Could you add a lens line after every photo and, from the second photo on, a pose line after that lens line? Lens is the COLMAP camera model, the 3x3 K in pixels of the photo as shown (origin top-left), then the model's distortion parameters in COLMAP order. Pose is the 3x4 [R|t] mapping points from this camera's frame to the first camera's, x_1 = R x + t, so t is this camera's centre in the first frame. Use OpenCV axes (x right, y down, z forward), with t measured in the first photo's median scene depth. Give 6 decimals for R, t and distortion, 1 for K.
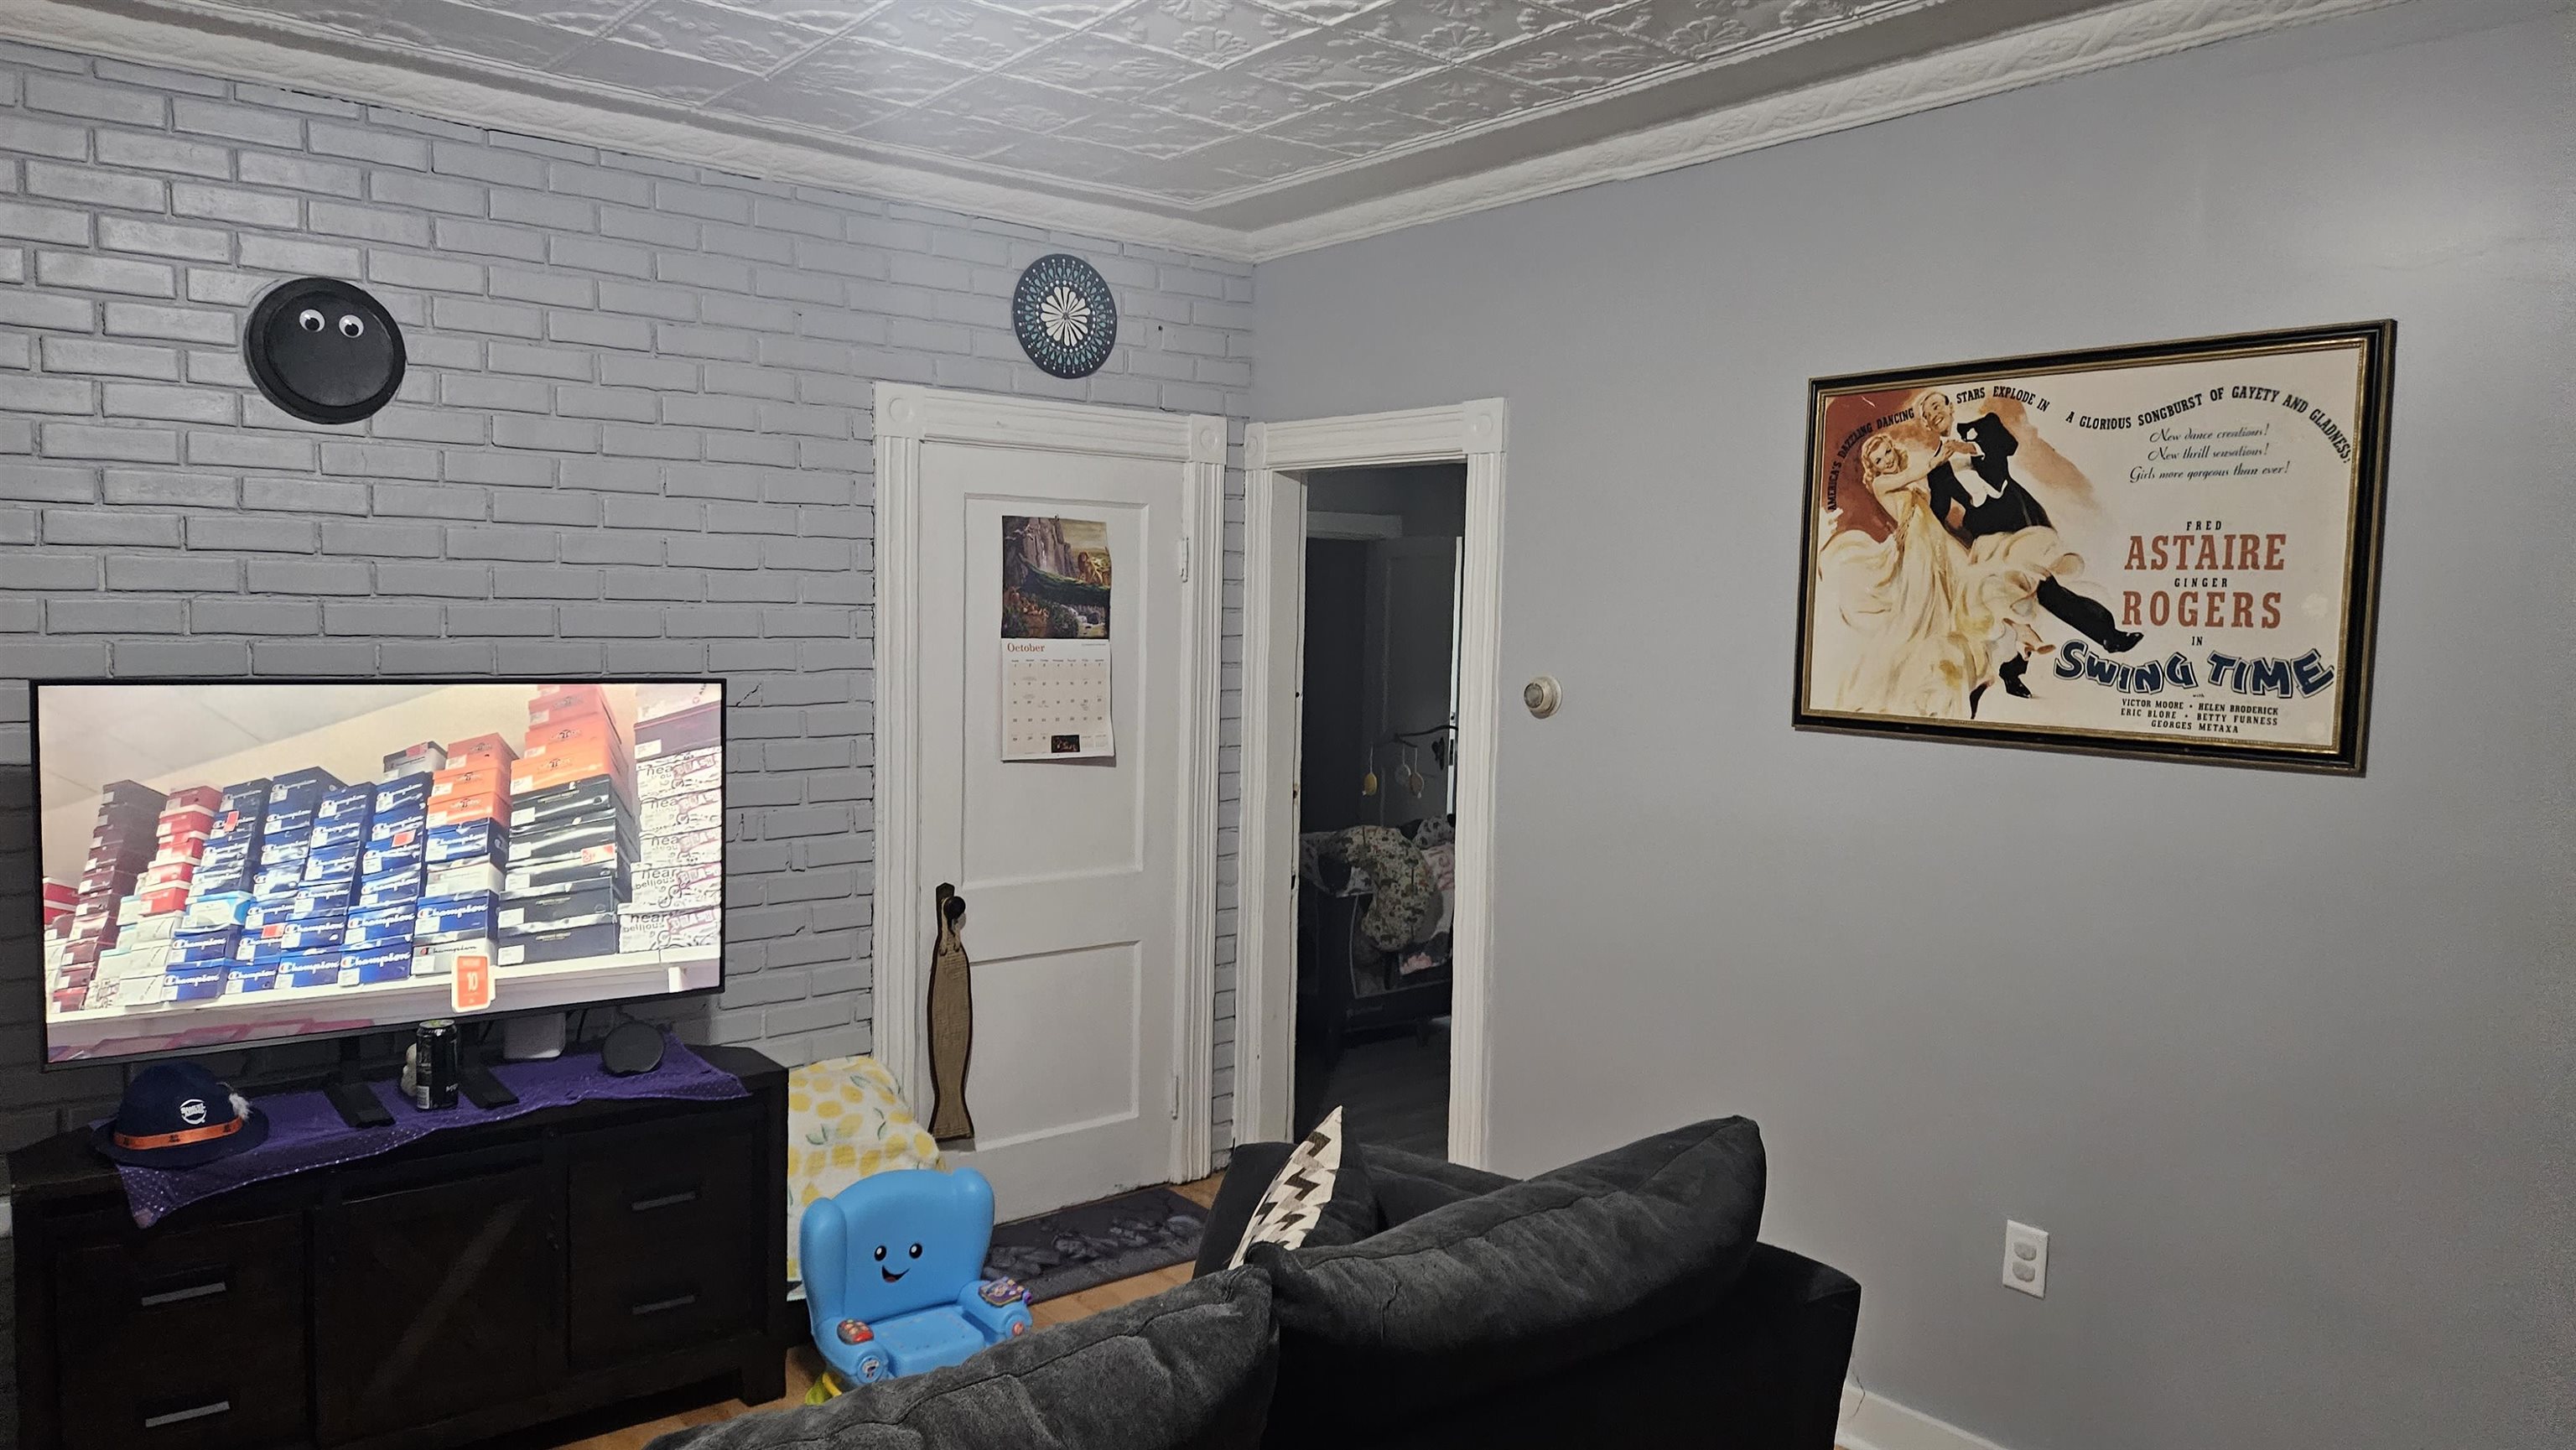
lens RADIAL K [[1745.9, 0, 1288.7], [0, 1745.9, 744.5], [0, 0, 1]] dist [-0.000709, -0.011286]
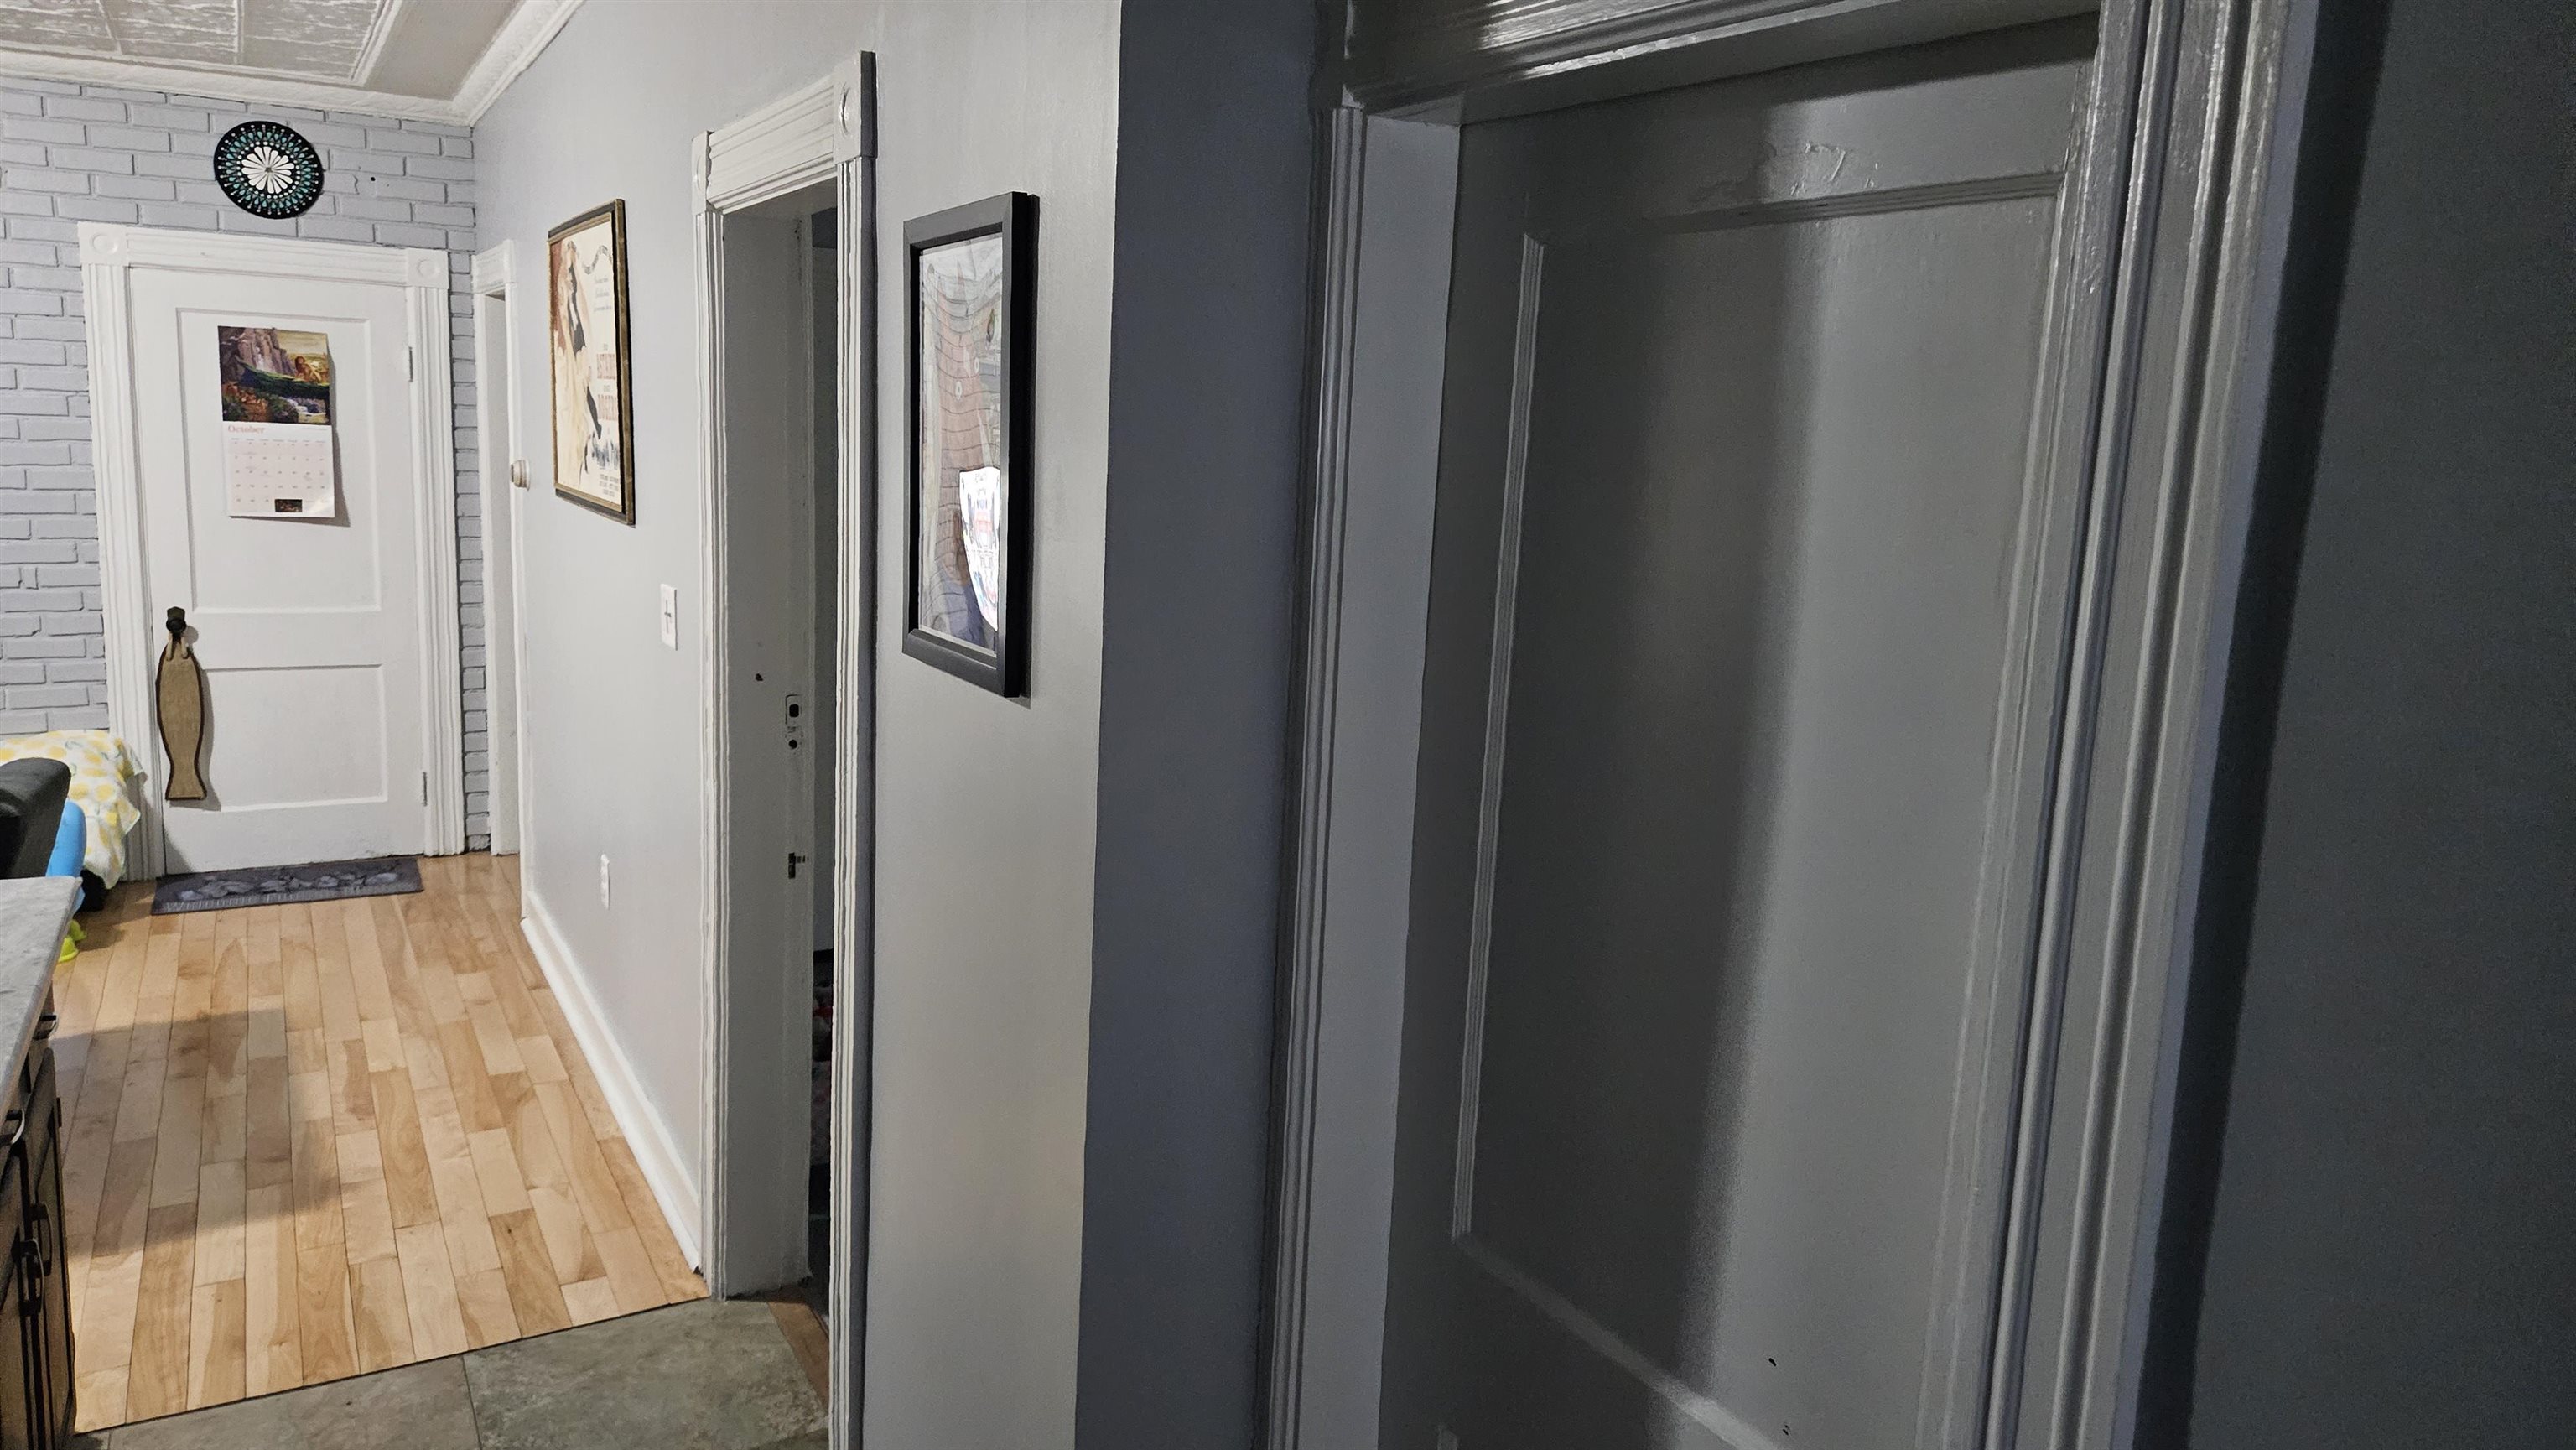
lens RADIAL K [[1745.9, 0, 1292.9], [0, 1745.9, 708.9], [0, 0, 1]] dist [-0.000709, -0.011286]
pose [[0.989583, 0.048453, -0.135562, 0.805631], [-0.038222, 0.996292, 0.077084, 0.022065], [0.138795, -0.071100, 0.987766, -0.188358]]
